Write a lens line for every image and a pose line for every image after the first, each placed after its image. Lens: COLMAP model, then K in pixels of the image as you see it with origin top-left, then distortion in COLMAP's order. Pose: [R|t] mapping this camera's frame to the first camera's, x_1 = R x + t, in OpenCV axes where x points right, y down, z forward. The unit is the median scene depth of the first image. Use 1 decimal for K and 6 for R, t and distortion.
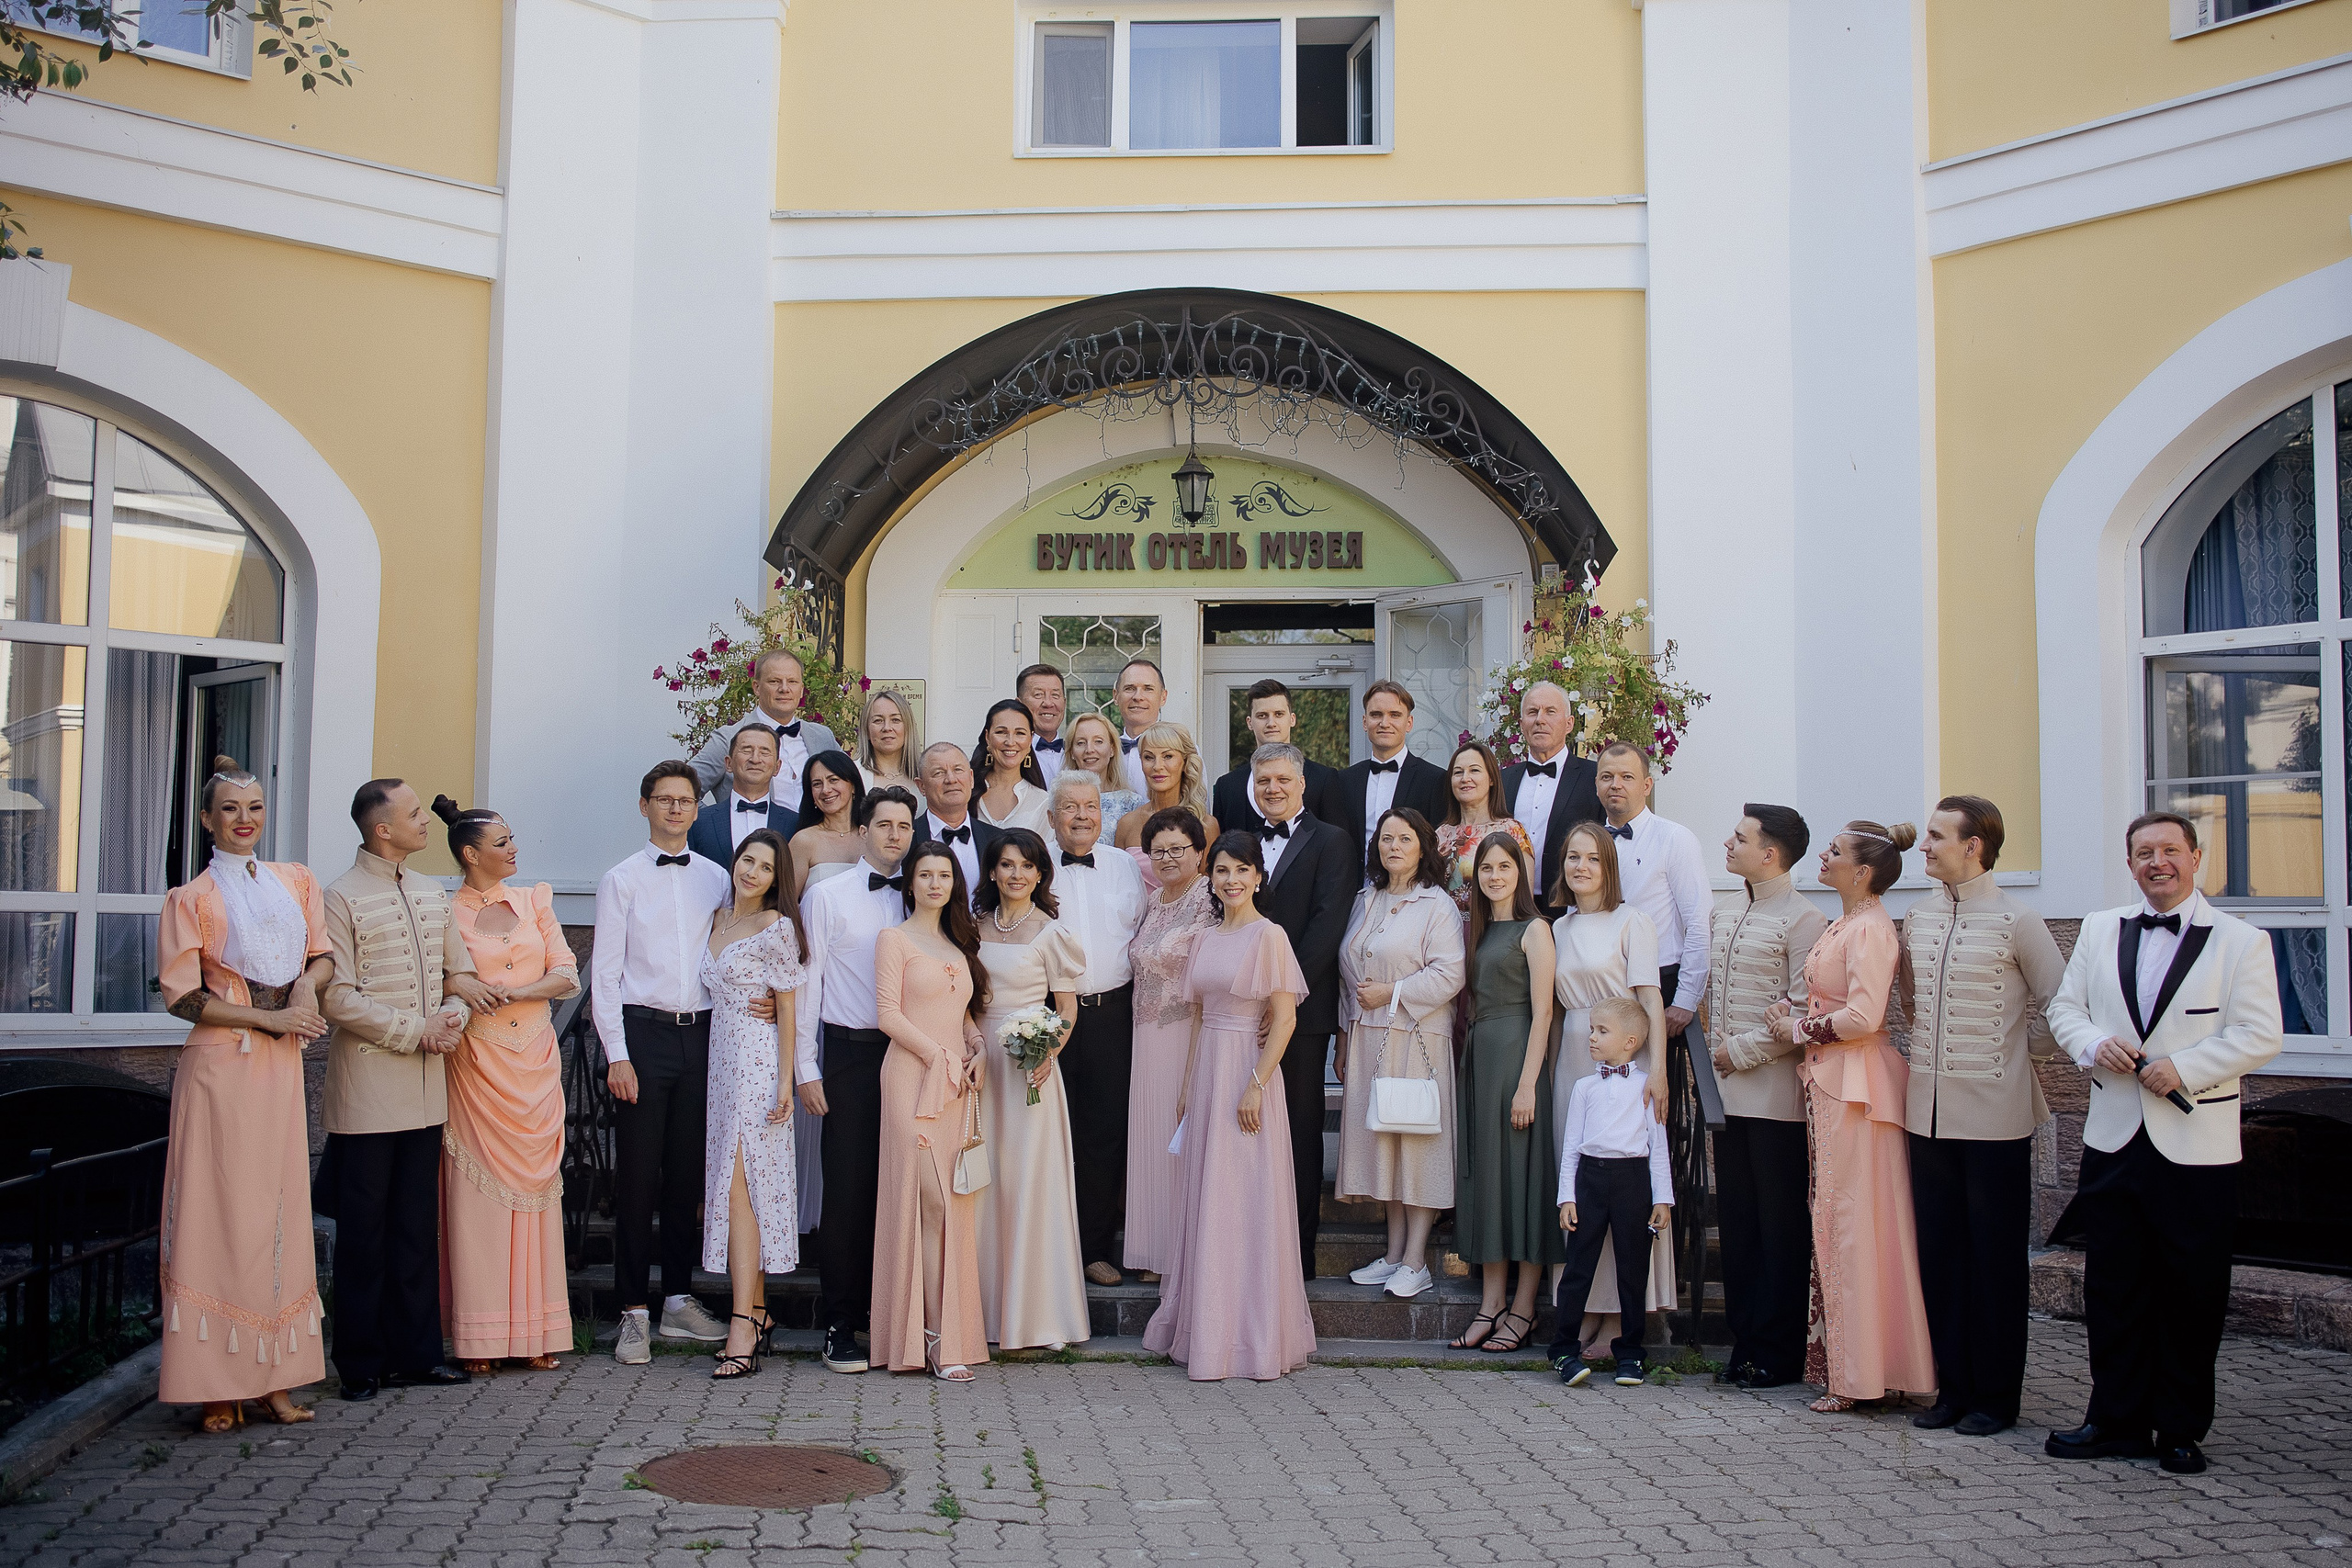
lens RADIAL K [[2468.8, 0, 1173.5], [0, 2468.8, 782.8], [0, 0, 1]] dist [-0.000612, -0.014270]
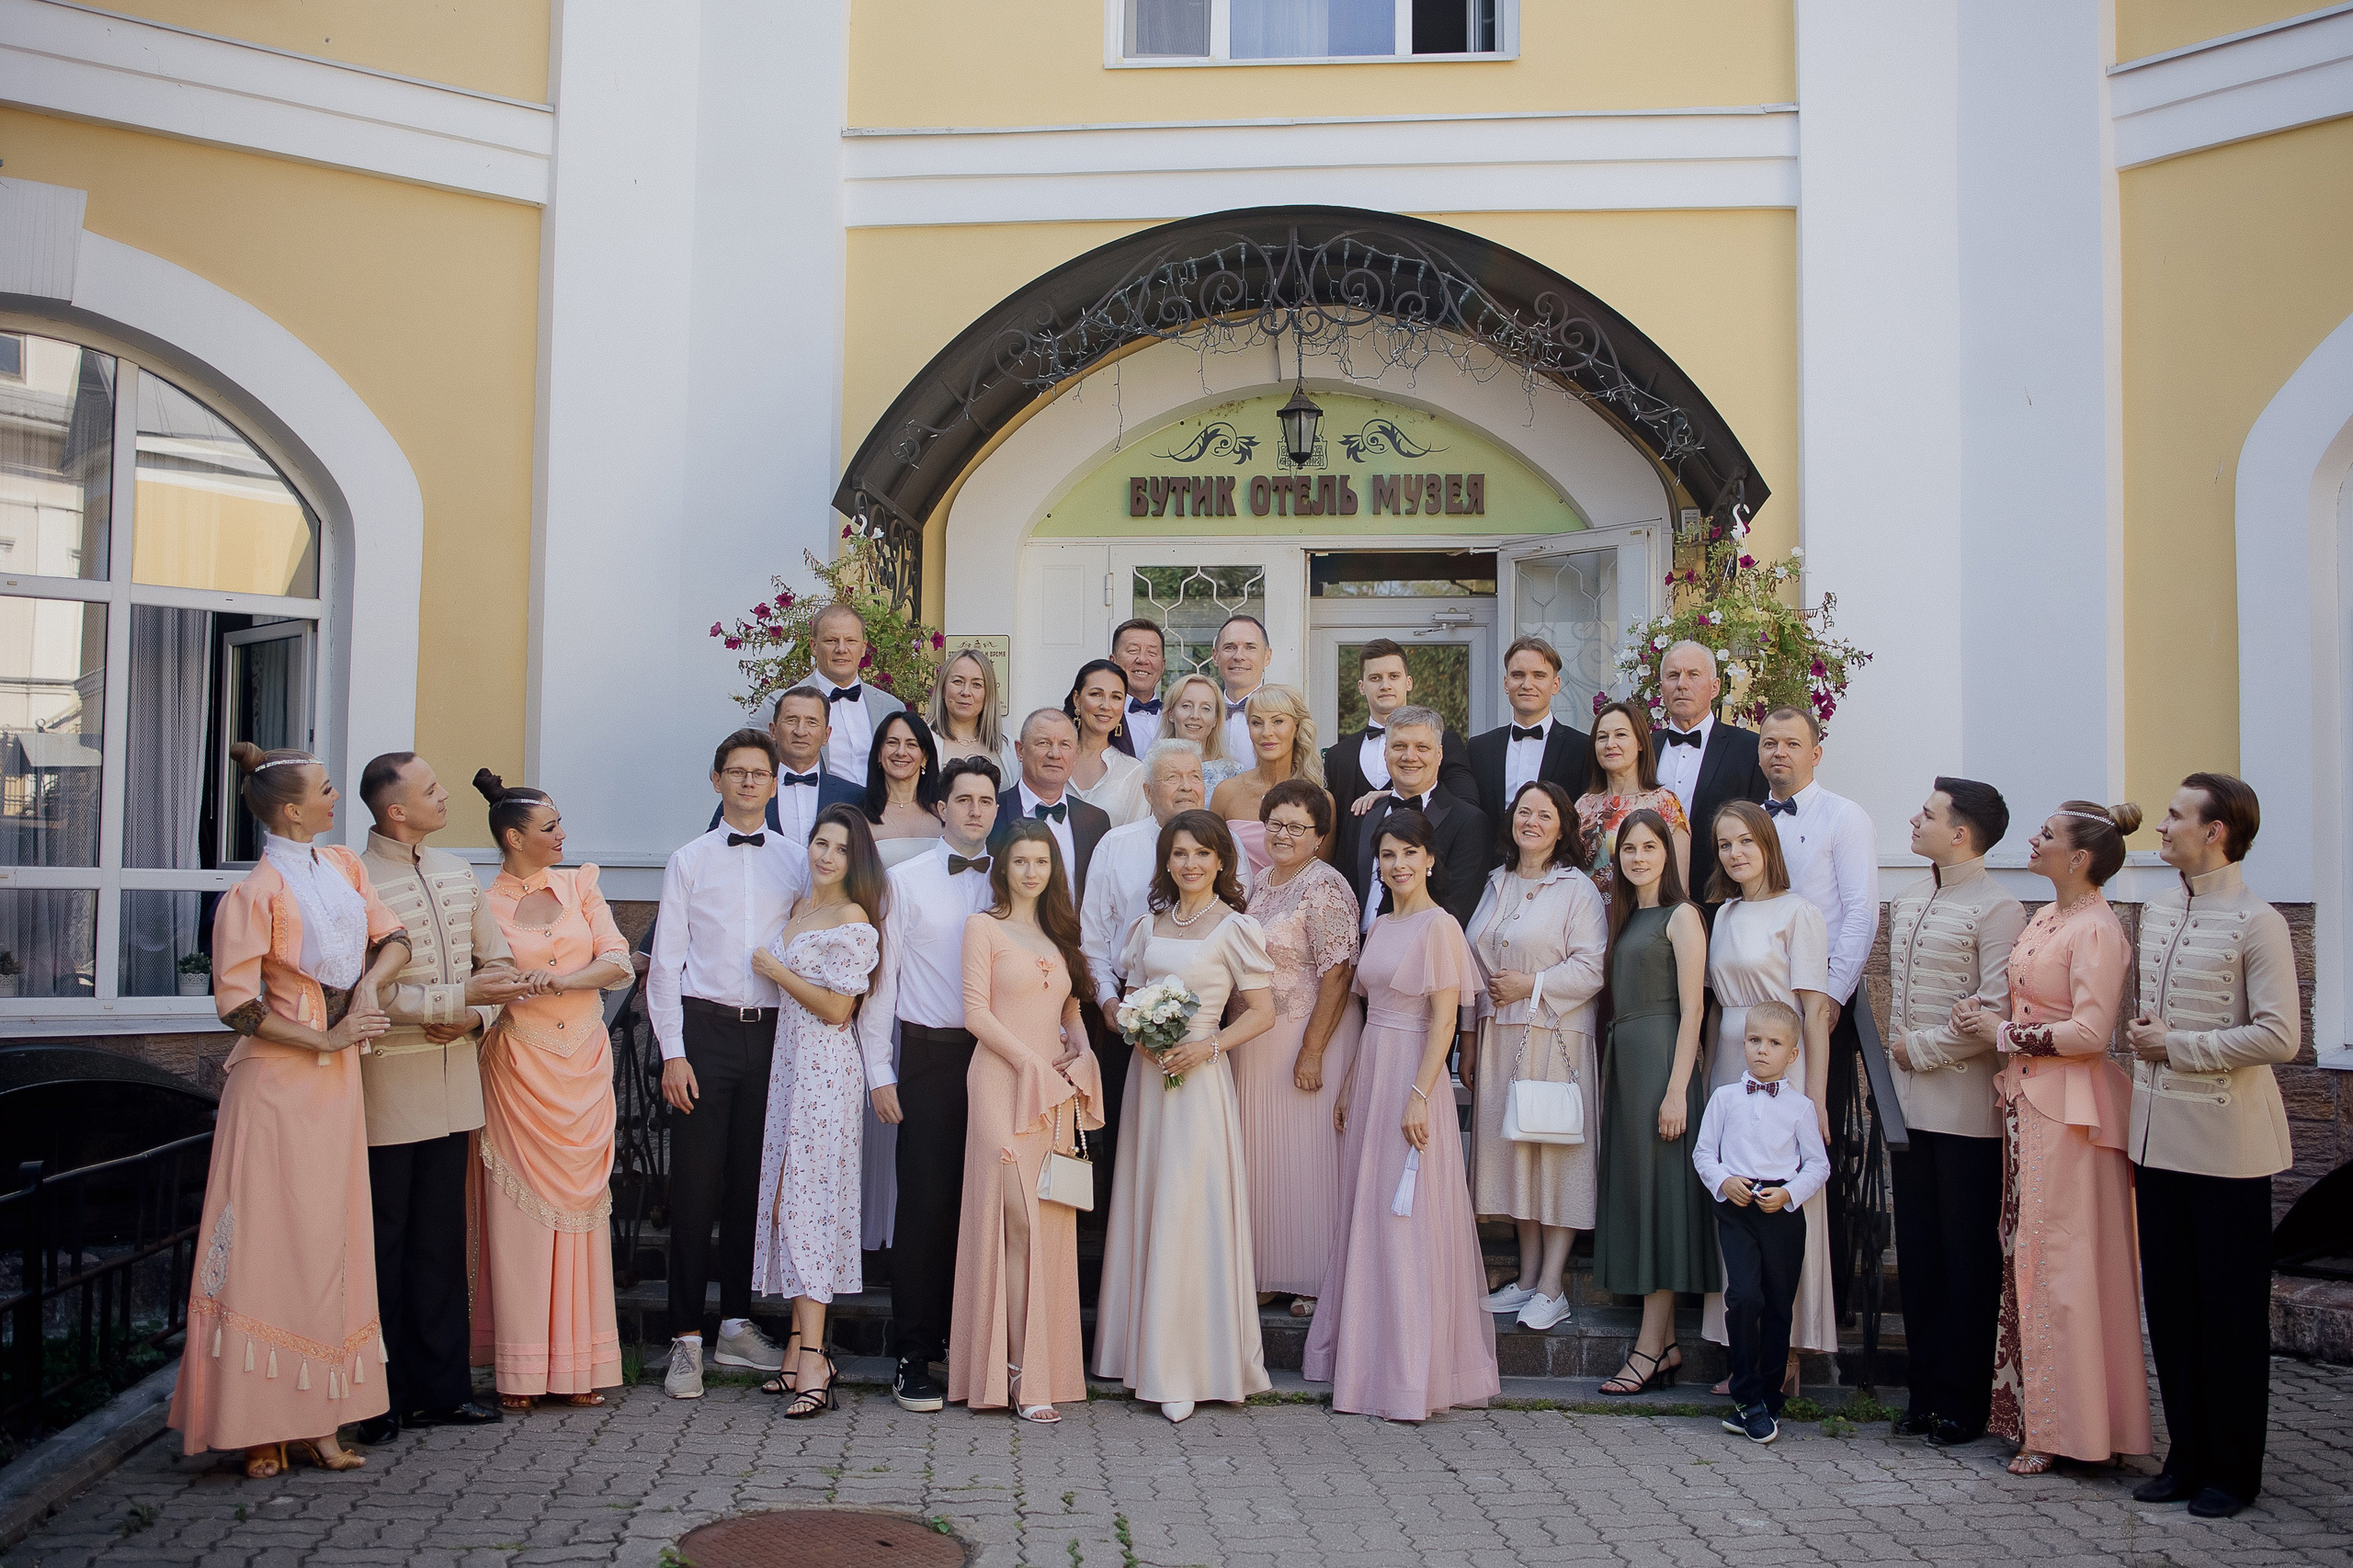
lens RADIAL K [[2419.7, 0, 1175.7], [0, 2419.7, 779.3], [0, 0, 1]] dist [-0.047318, 0.035173]
pose [[0.999358, 0.001526, -0.035807, -0.006427], [-0.000759, 0.999770, 0.021414, -0.008472], [0.035832, -0.021373, 0.999129, 0.108942]]
